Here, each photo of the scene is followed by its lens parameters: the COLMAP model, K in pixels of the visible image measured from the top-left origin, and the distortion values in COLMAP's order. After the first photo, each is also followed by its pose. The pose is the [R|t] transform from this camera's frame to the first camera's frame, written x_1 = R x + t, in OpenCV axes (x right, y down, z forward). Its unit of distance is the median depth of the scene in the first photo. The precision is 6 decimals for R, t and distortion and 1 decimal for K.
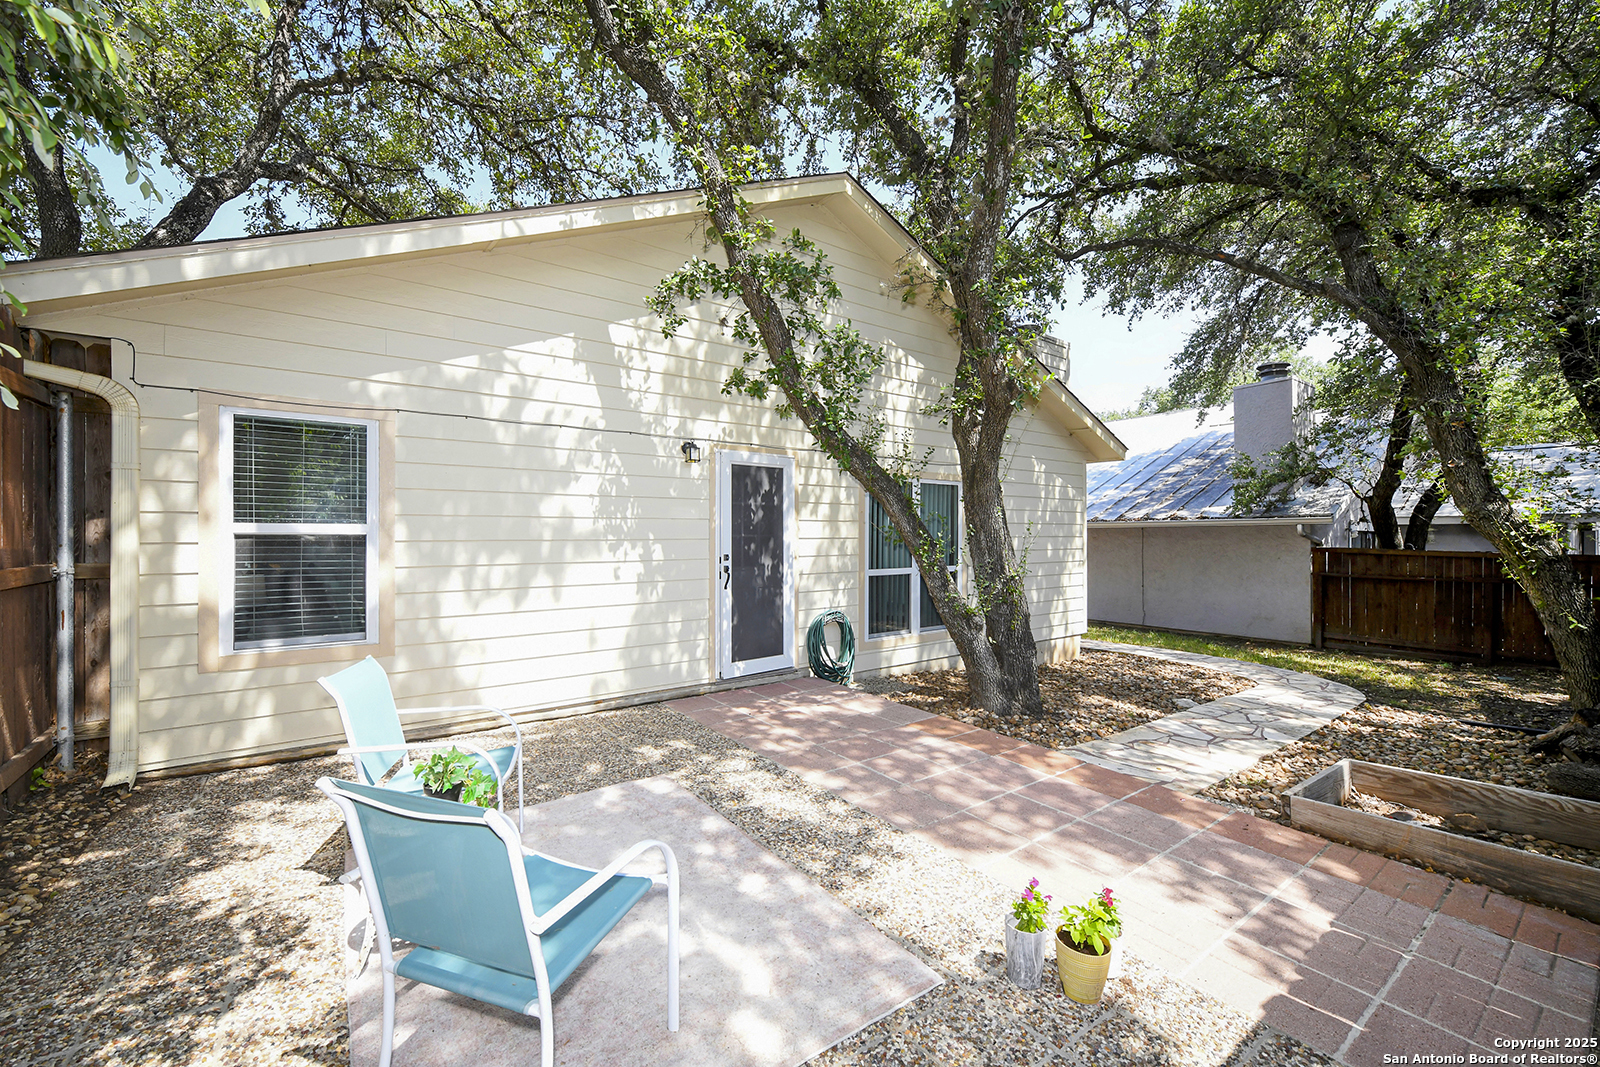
lens RADIAL K [[631.2, 0, 806.1], [0, 631.2, 508.6], [0, 0, 1]] dist [-0.002005, -0.000222]
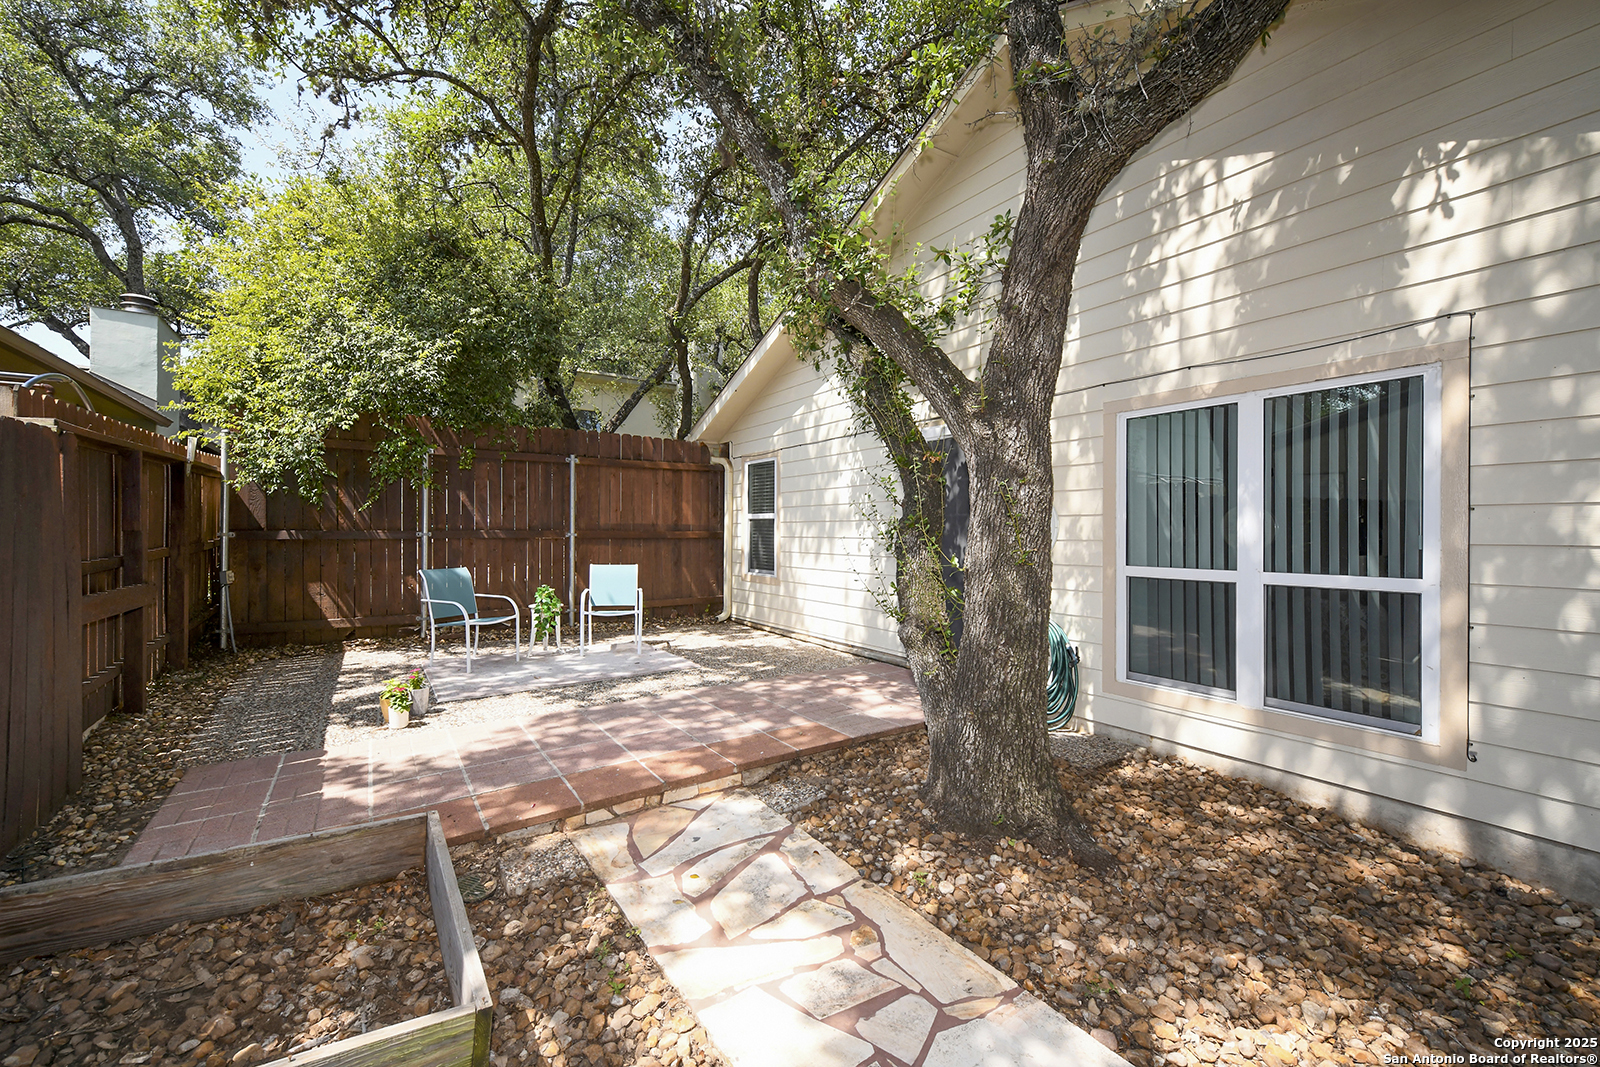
lens RADIAL K [[643.5, 0, 802.1], [0, 643.5, 508.1], [0, 0, 1]] dist [0.002211, -0.000142]
pose [[-0.038395, -0.038684, -0.998514, 1.088930], [0.034825, 0.998592, -0.040026, 0.081269], [0.998656, -0.036310, -0.036994, 1.044828]]
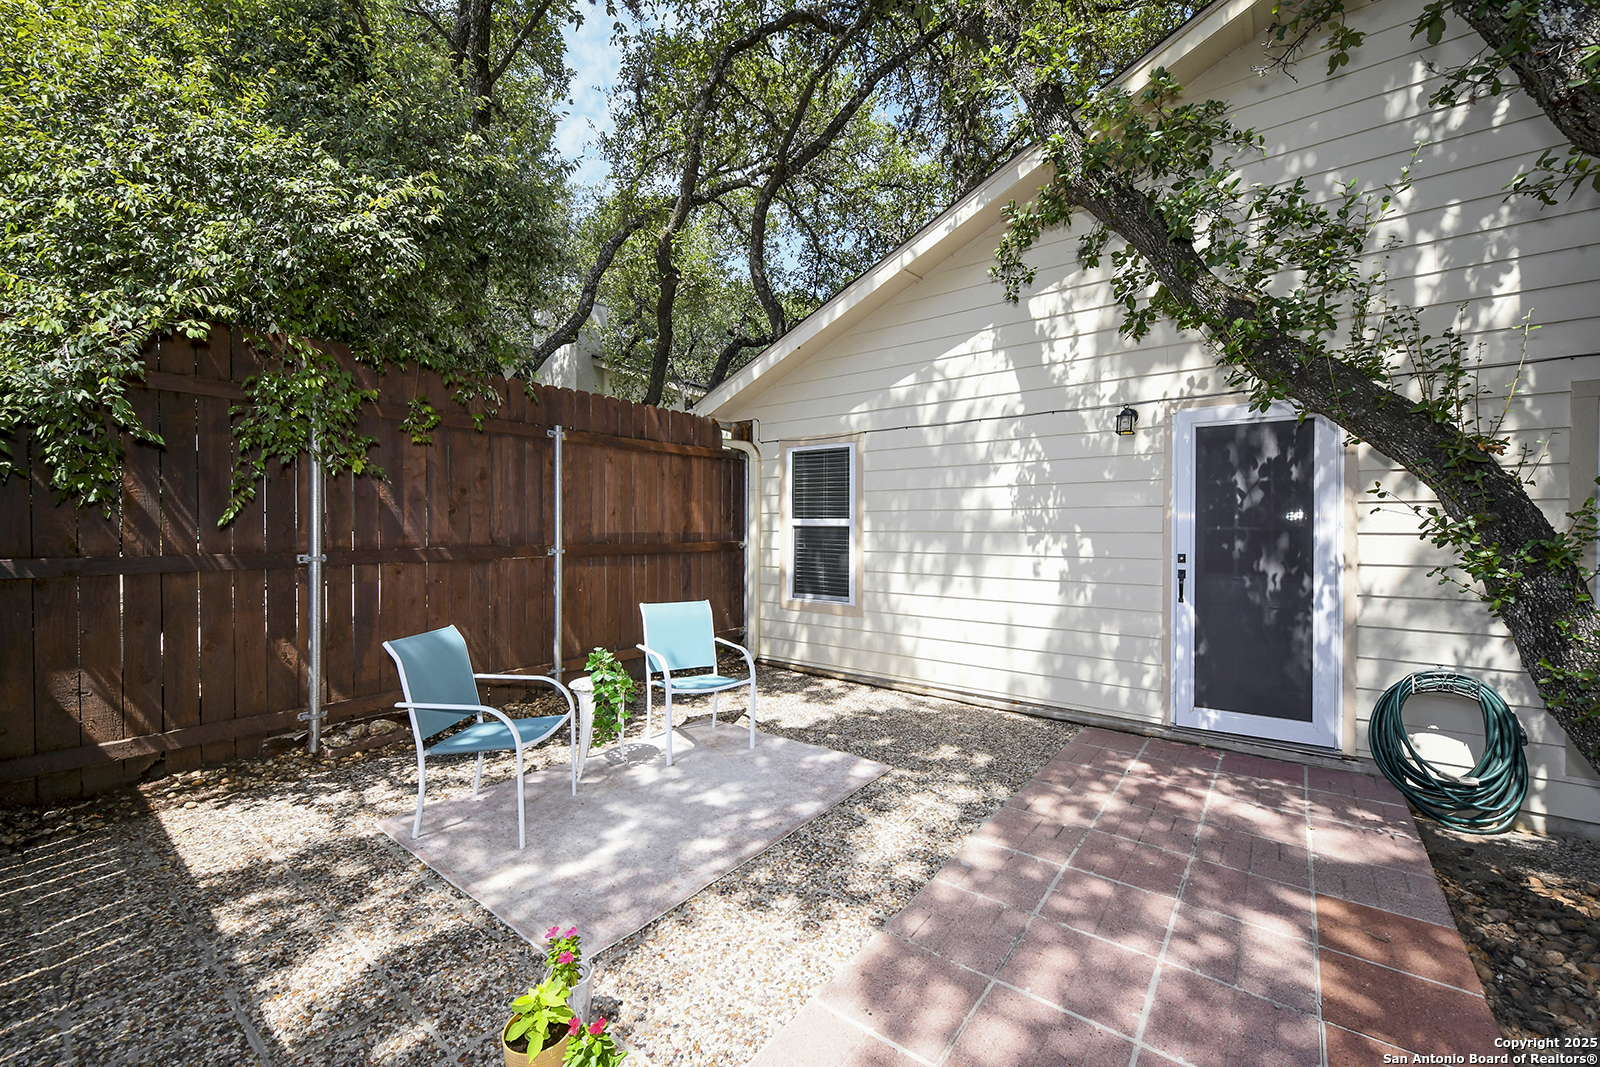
lens RADIAL K [[638.8, 0, 805.1], [0, 638.8, 511.7], [0, 0, 1]] dist [-0.000678, -0.000102]
pose [[0.279031, -0.024268, -0.959975, 0.557602], [0.034488, 0.999289, -0.015237, 0.024795], [0.959662, -0.028856, 0.279670, 0.471109]]
